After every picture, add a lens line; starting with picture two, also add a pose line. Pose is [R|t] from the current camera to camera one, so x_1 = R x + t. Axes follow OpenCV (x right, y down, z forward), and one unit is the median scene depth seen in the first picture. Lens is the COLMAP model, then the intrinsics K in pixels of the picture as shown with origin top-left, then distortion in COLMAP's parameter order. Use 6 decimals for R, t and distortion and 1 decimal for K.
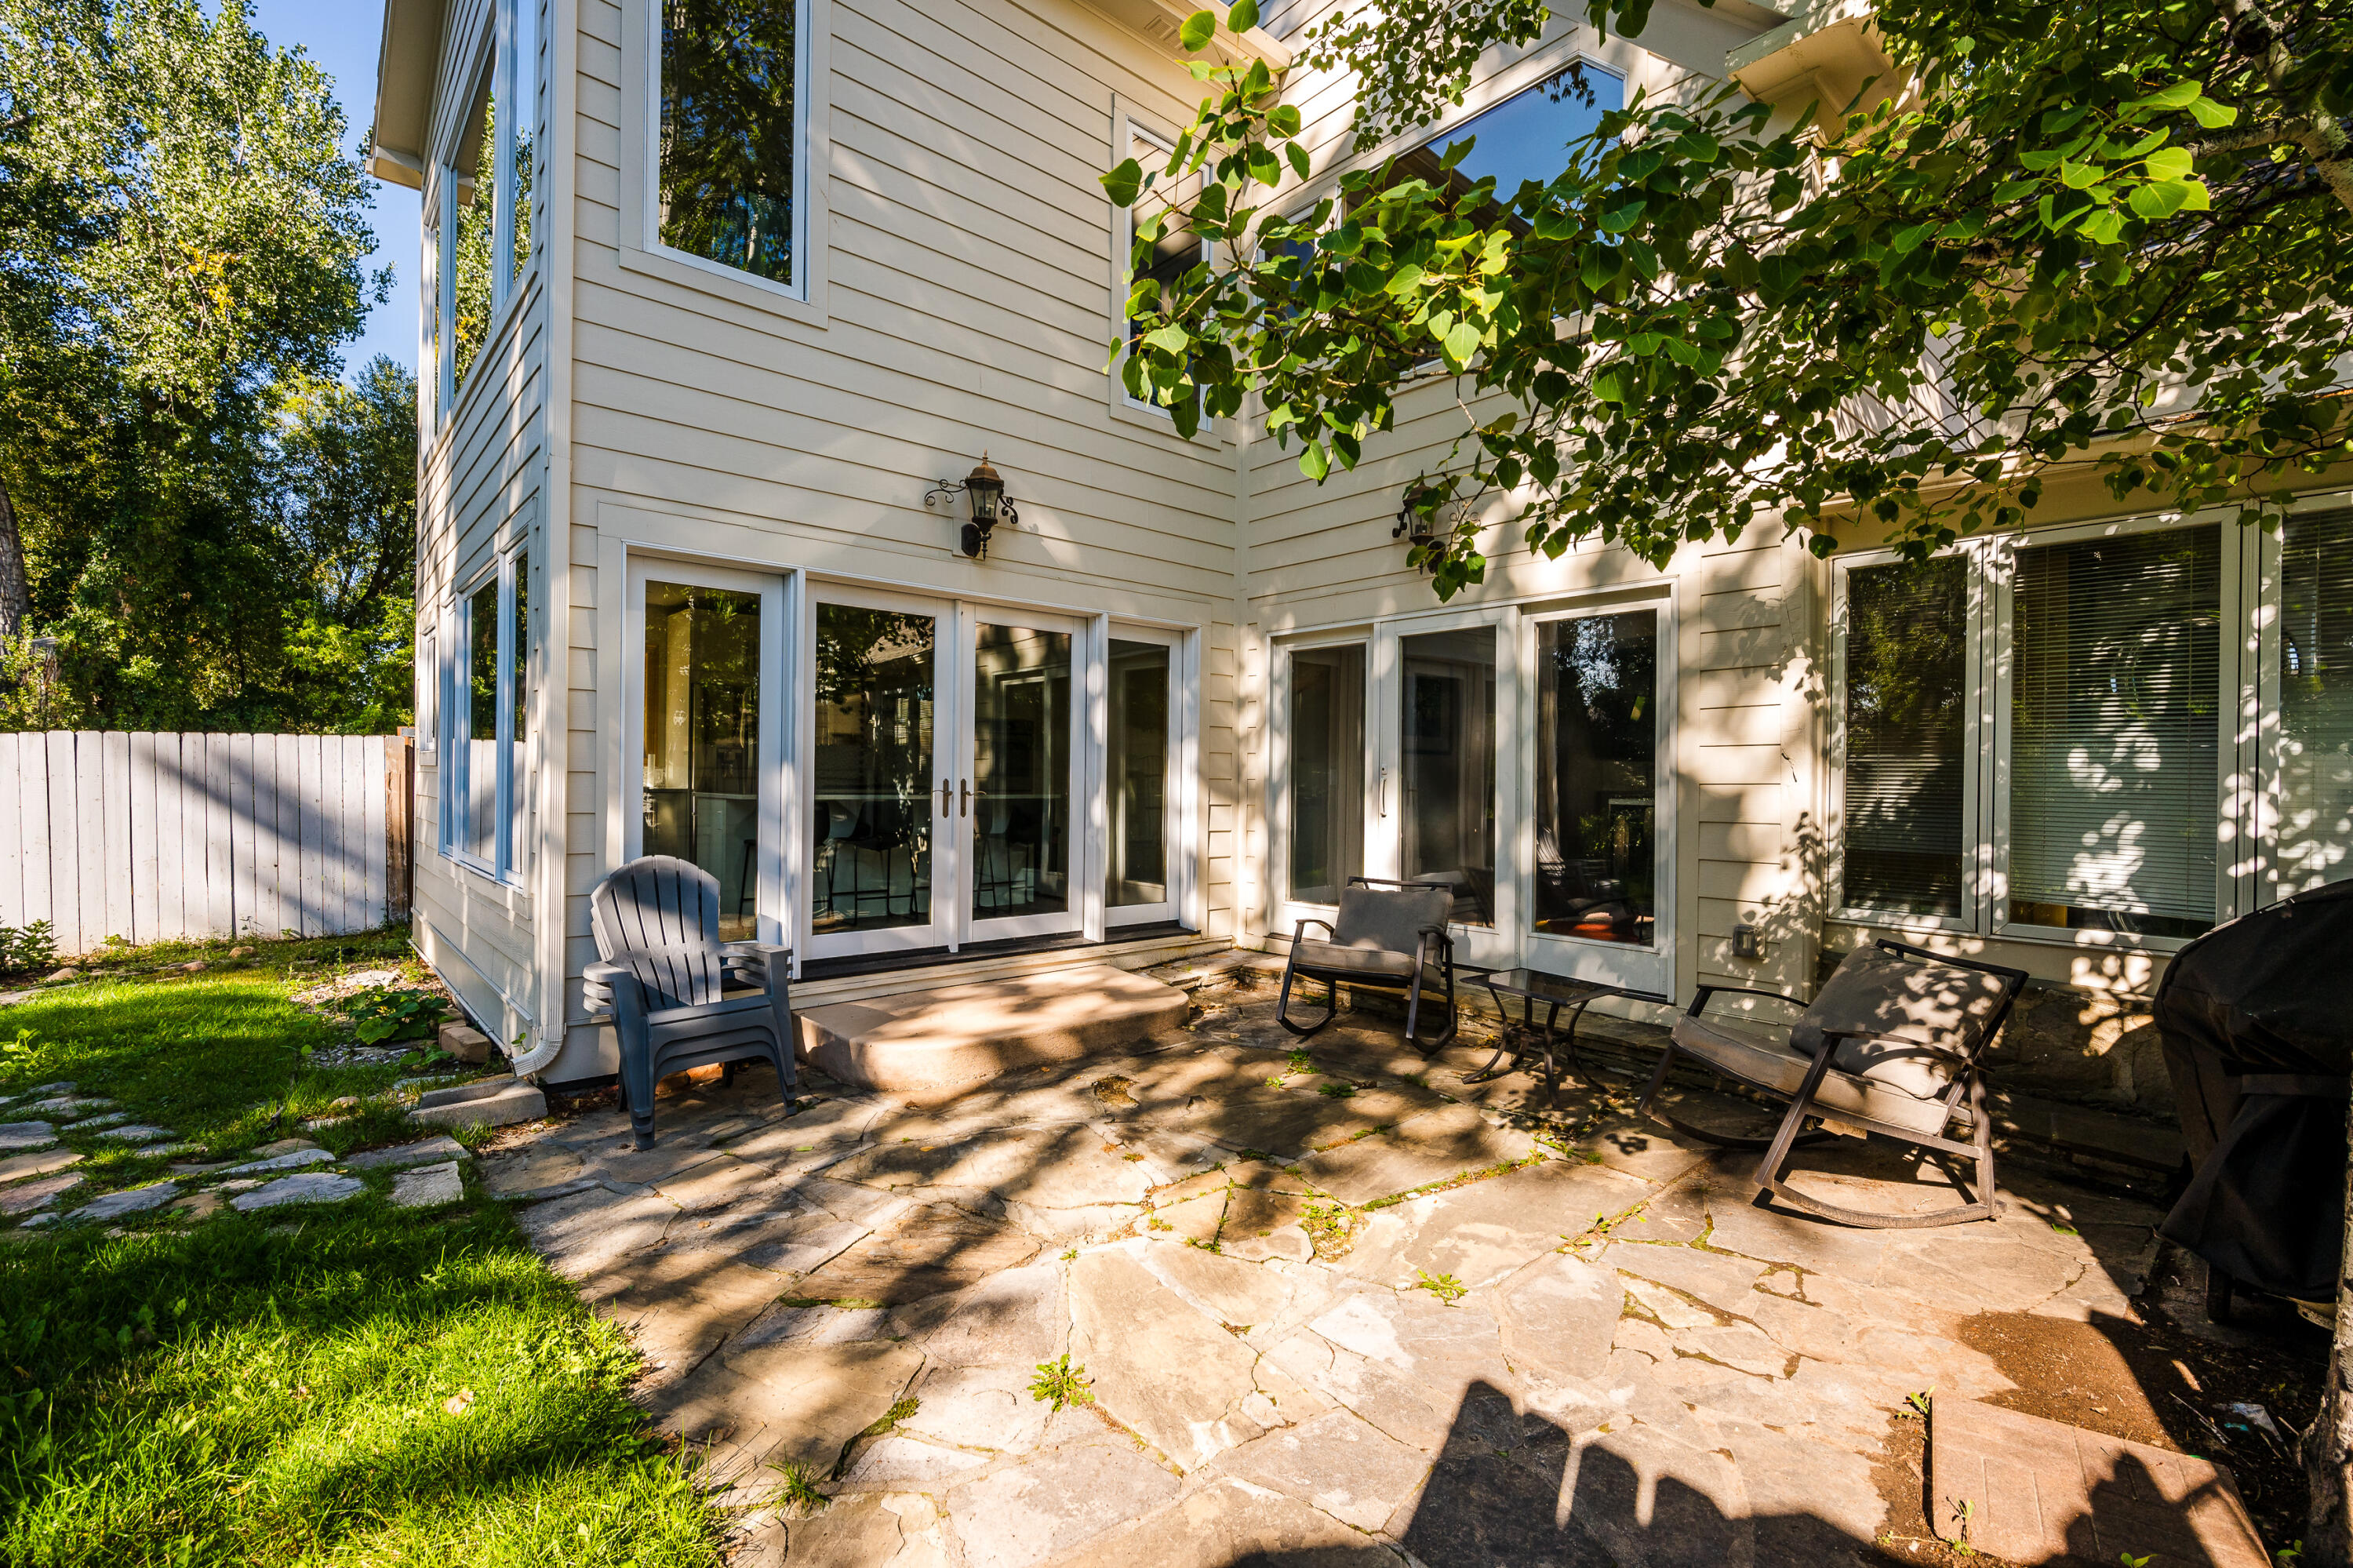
lens RADIAL K [[1035.3, 0, 1176.5], [0, 1035.3, 784.0], [0, 0, 1]] dist [0.003819, 0.000125]
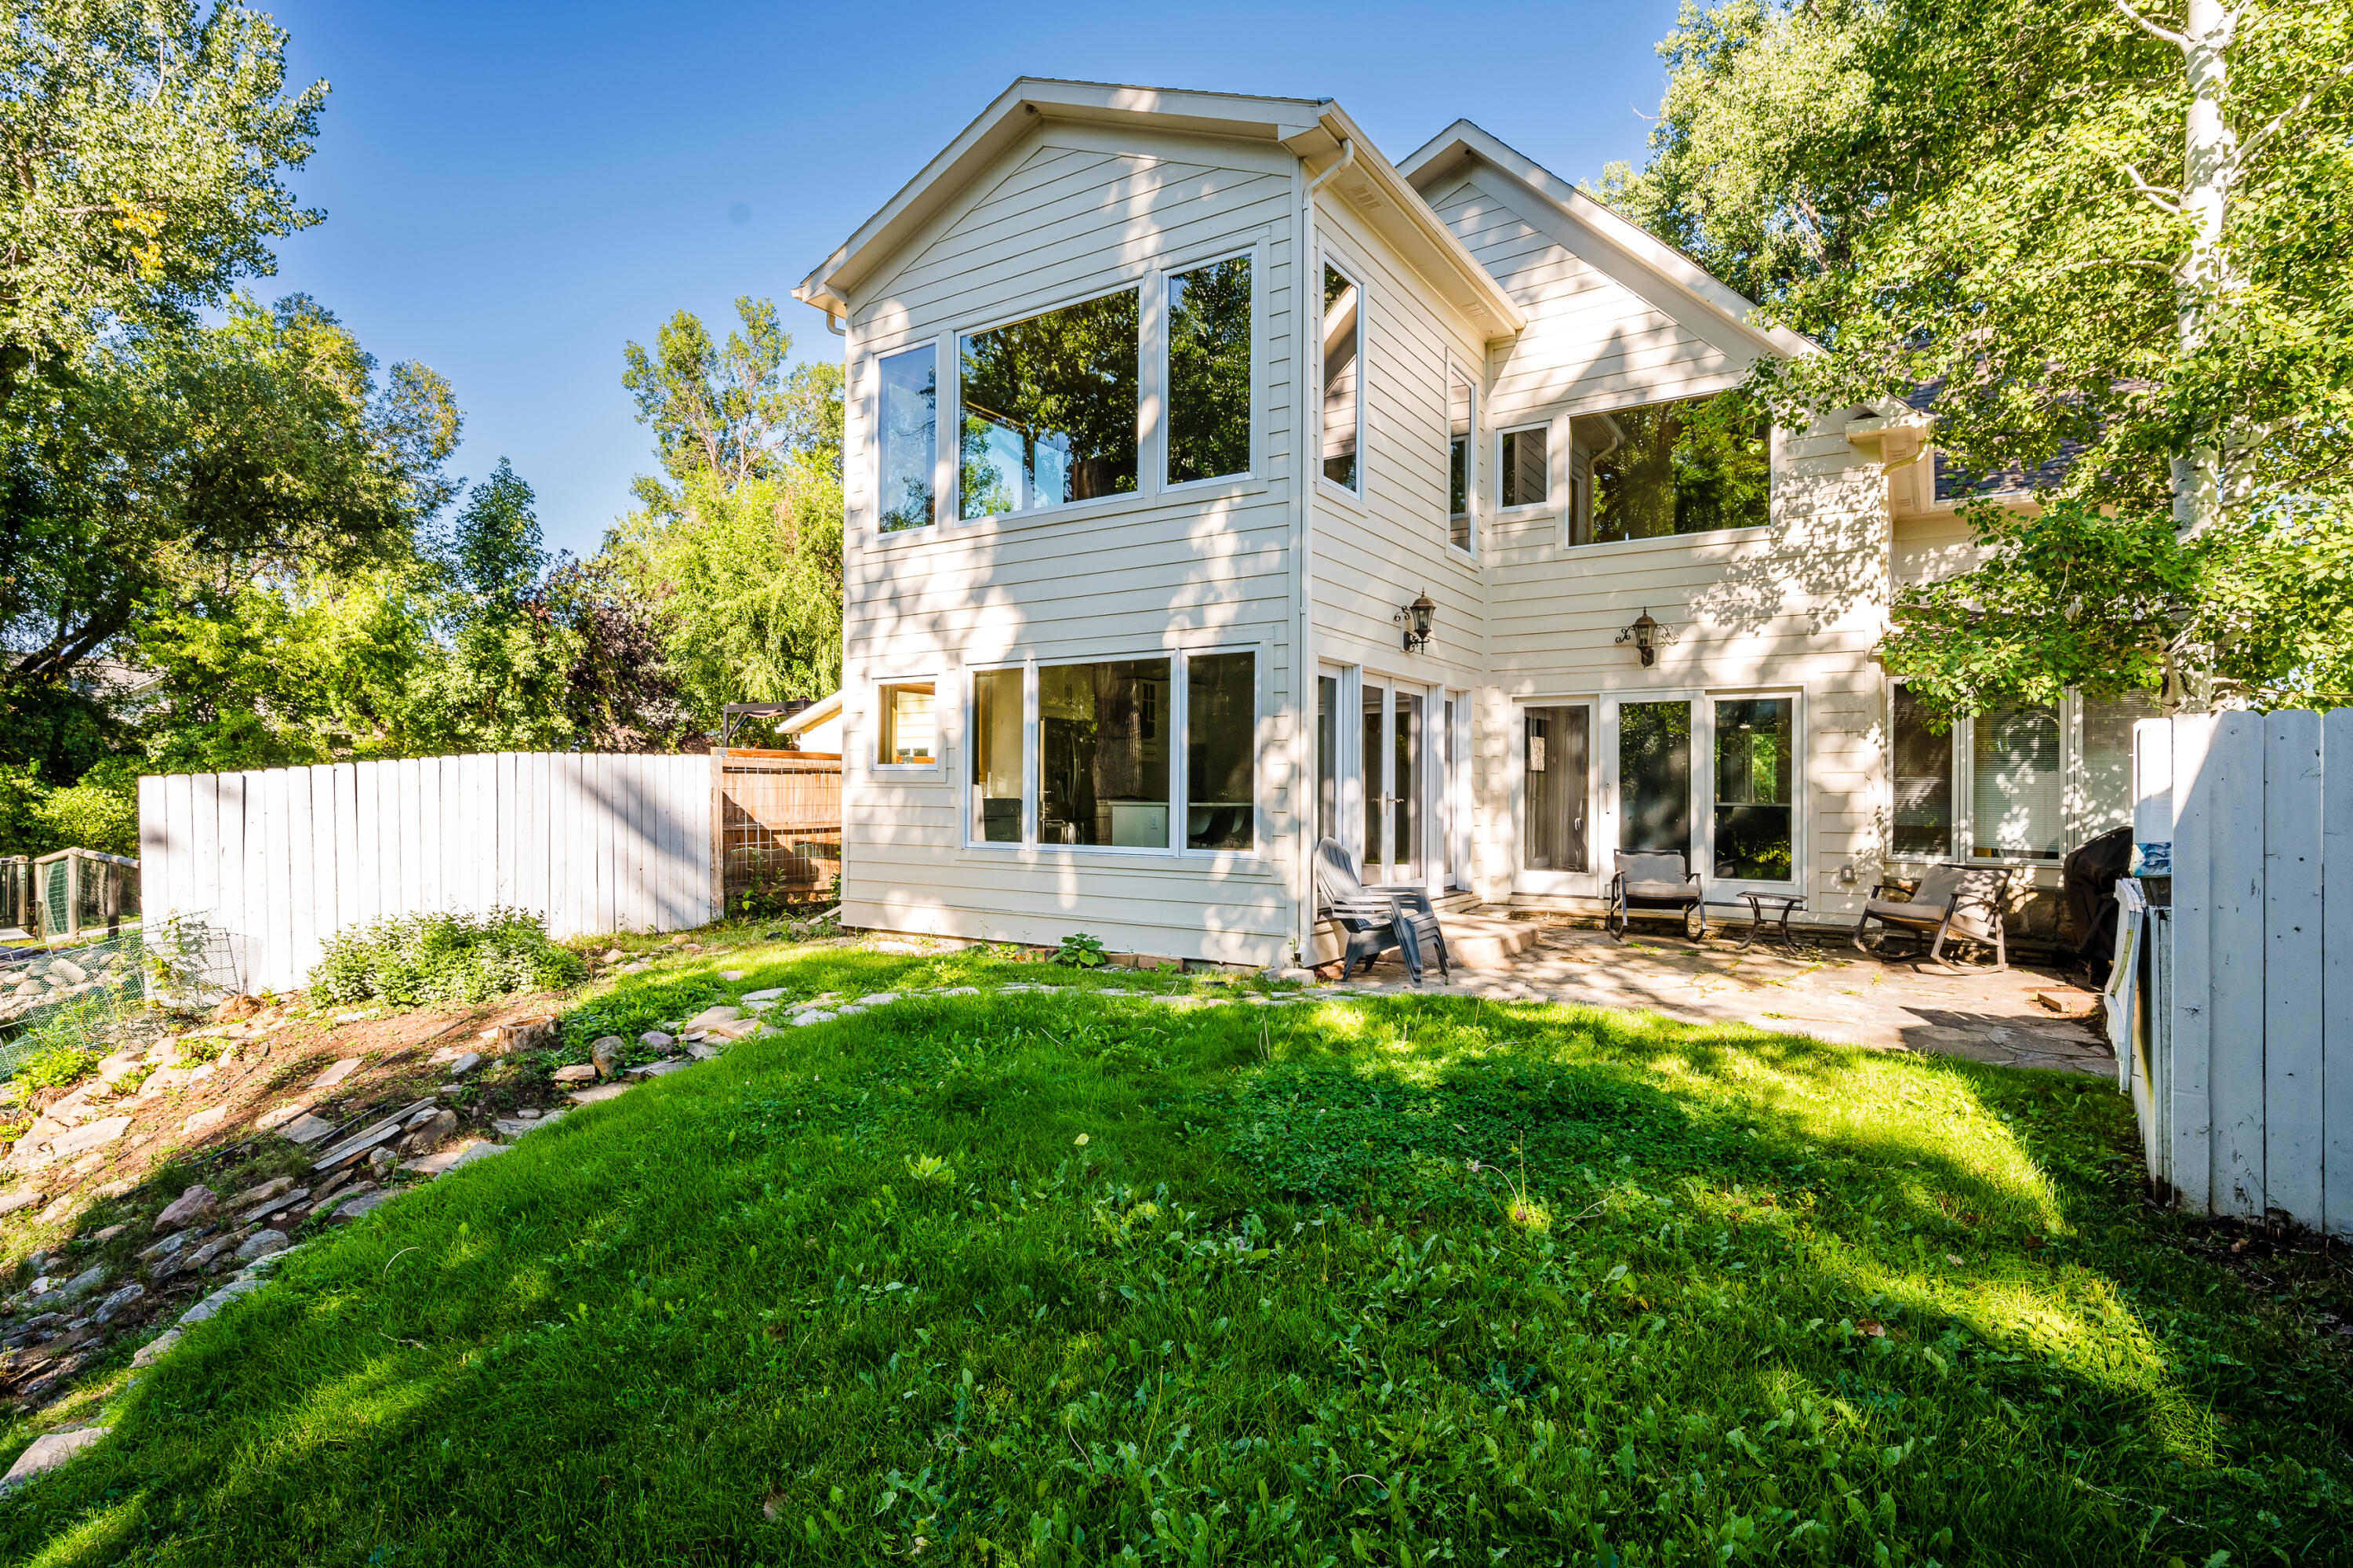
lens RADIAL K [[1174.9, 0, 1176.5], [0, 1174.9, 784.0], [0, 0, 1]] dist [-0.002164, -0.000235]
pose [[0.966264, -0.002801, 0.257538, -1.281592], [0.004656, 0.999967, -0.006595, -0.005059], [-0.257511, 0.007572, 0.966246, -0.827645]]
